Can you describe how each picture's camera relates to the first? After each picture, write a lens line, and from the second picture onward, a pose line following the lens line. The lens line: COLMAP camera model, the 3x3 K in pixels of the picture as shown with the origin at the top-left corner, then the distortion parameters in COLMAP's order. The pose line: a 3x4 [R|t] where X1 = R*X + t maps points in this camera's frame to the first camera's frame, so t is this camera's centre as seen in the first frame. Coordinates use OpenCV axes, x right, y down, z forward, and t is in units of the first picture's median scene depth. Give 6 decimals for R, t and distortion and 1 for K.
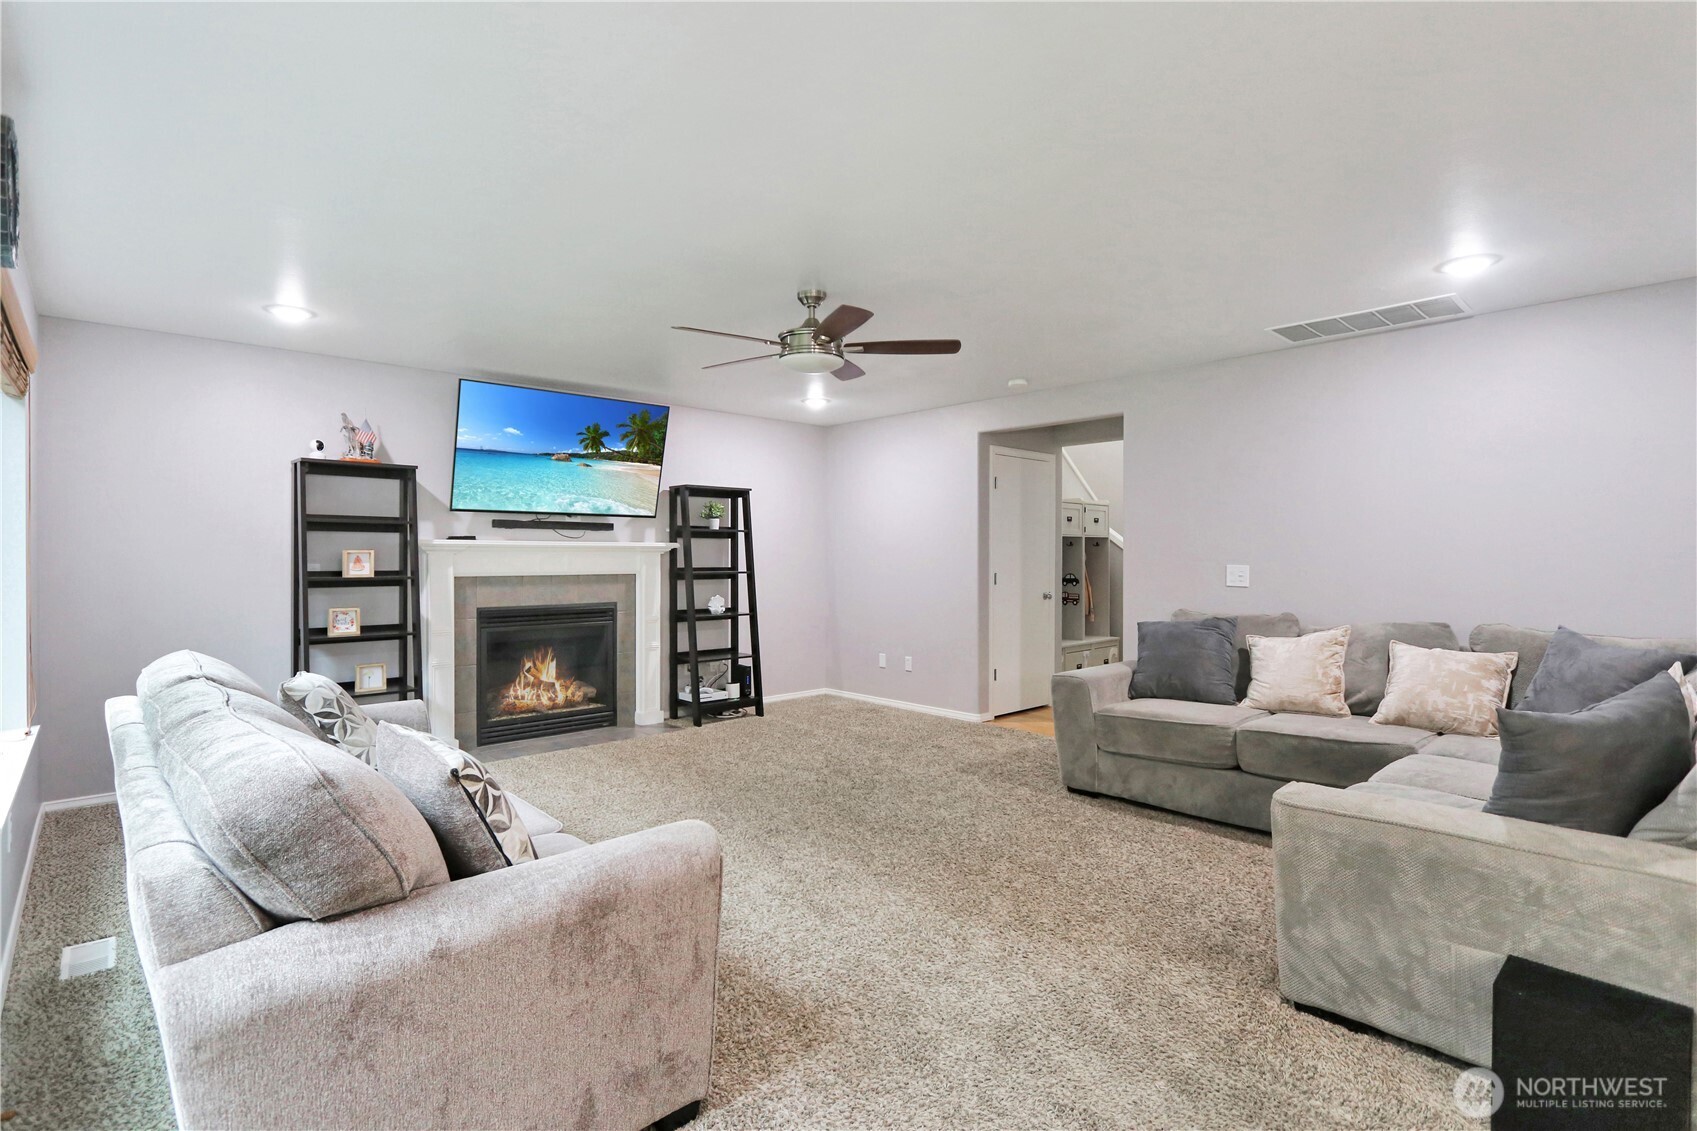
lens RADIAL K [[796.4, 0, 829.4], [0, 796.4, 561.8], [0, 0, 1]] dist [-0.000434, -0.000064]
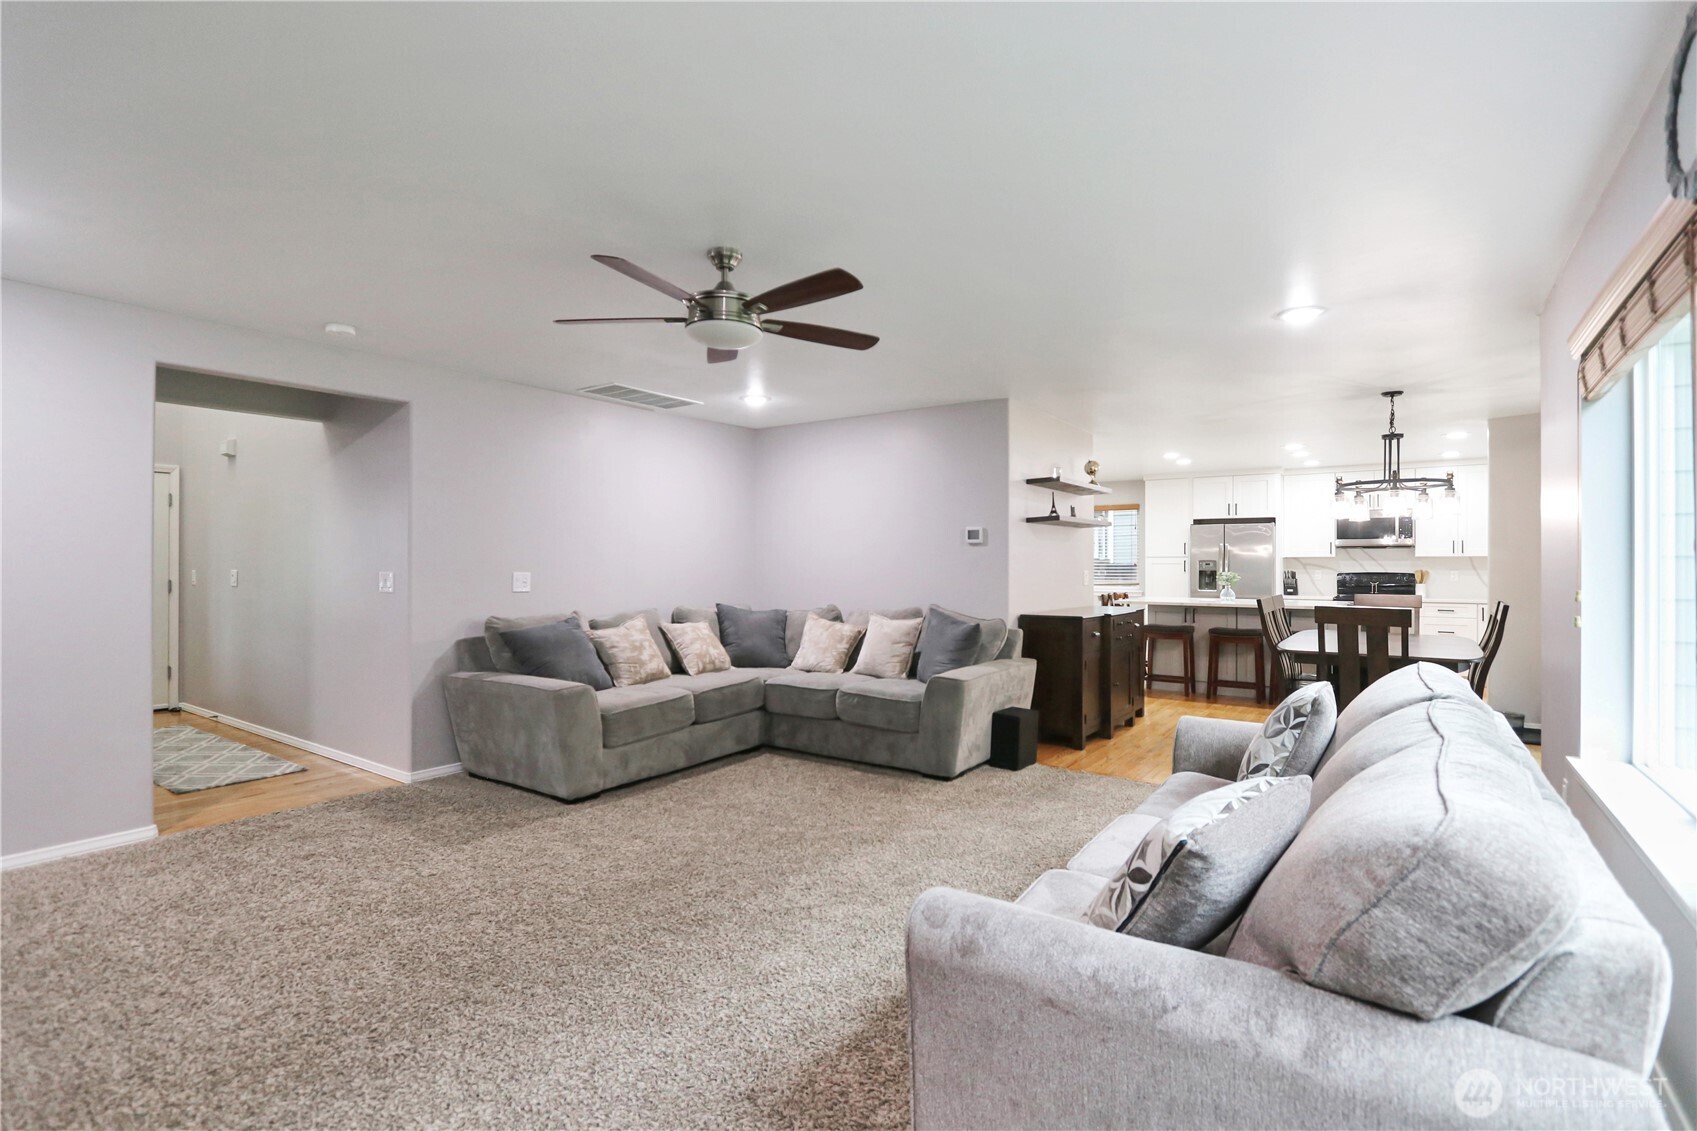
lens RADIAL K [[796.4, 0, 829.4], [0, 796.4, 561.8], [0, 0, 1]] dist [-0.000434, -0.000064]
pose [[-0.190129, 0.000754, 0.981759, -0.791653], [0.000390, 1.000000, -0.000692, -0.012829], [-0.981759, 0.000252, -0.190129, 0.946650]]
